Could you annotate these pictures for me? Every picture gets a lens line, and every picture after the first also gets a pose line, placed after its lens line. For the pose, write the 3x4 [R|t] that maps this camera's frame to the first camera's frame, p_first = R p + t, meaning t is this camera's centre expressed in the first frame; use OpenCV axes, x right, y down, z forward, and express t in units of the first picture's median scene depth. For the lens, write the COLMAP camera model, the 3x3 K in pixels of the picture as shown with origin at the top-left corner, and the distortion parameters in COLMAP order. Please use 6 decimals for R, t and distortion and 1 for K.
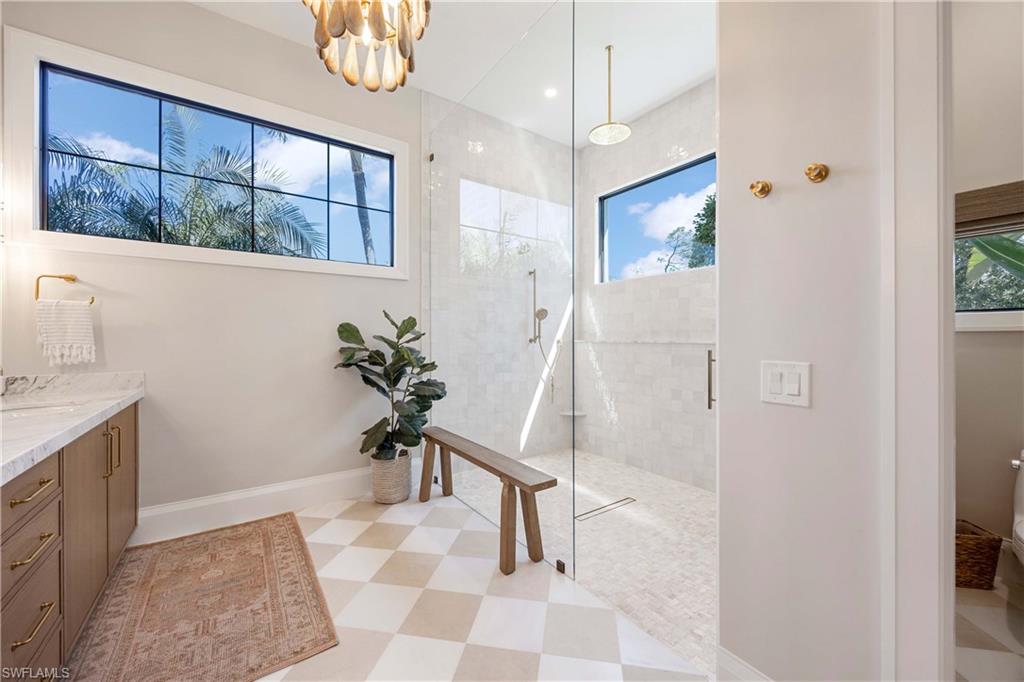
lens RADIAL K [[396.1, 0, 514.4], [0, 396.1, 337.3], [0, 0, 1]] dist [-0.002718, 0.000108]
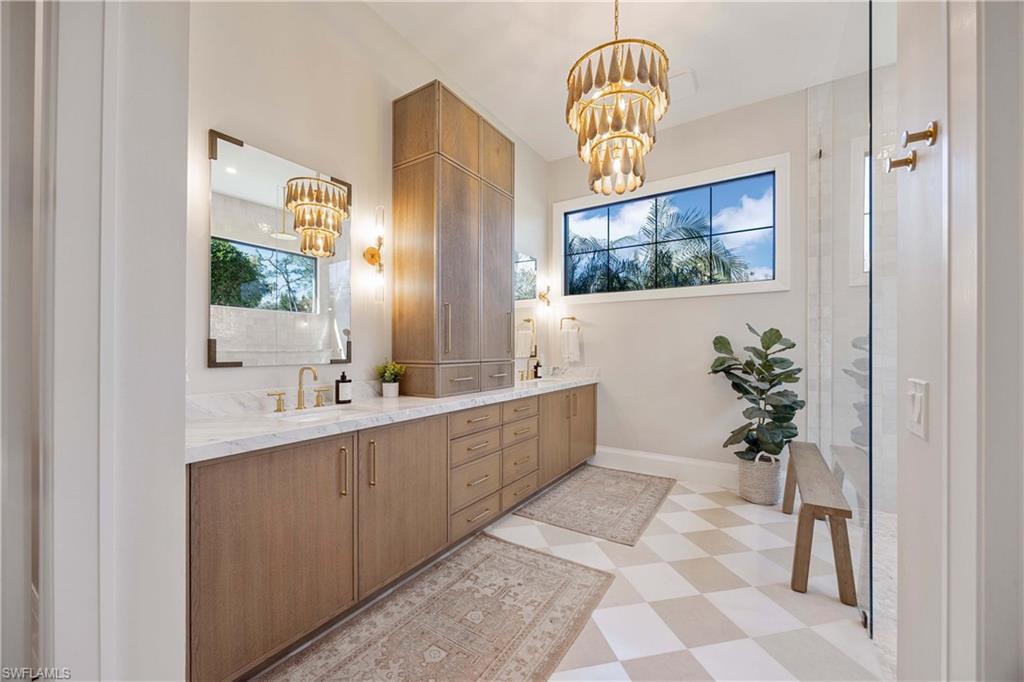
lens RADIAL K [[396.1, 0, 517.6], [0, 396.1, 347.6], [0, 0, 1]] dist [-0.002718, 0.000108]
pose [[0.379319, -0.005333, -0.925251, 0.508346], [-0.003355, 0.999969, -0.007139, 0.009695], [0.925260, 0.005812, 0.379289, -0.002324]]
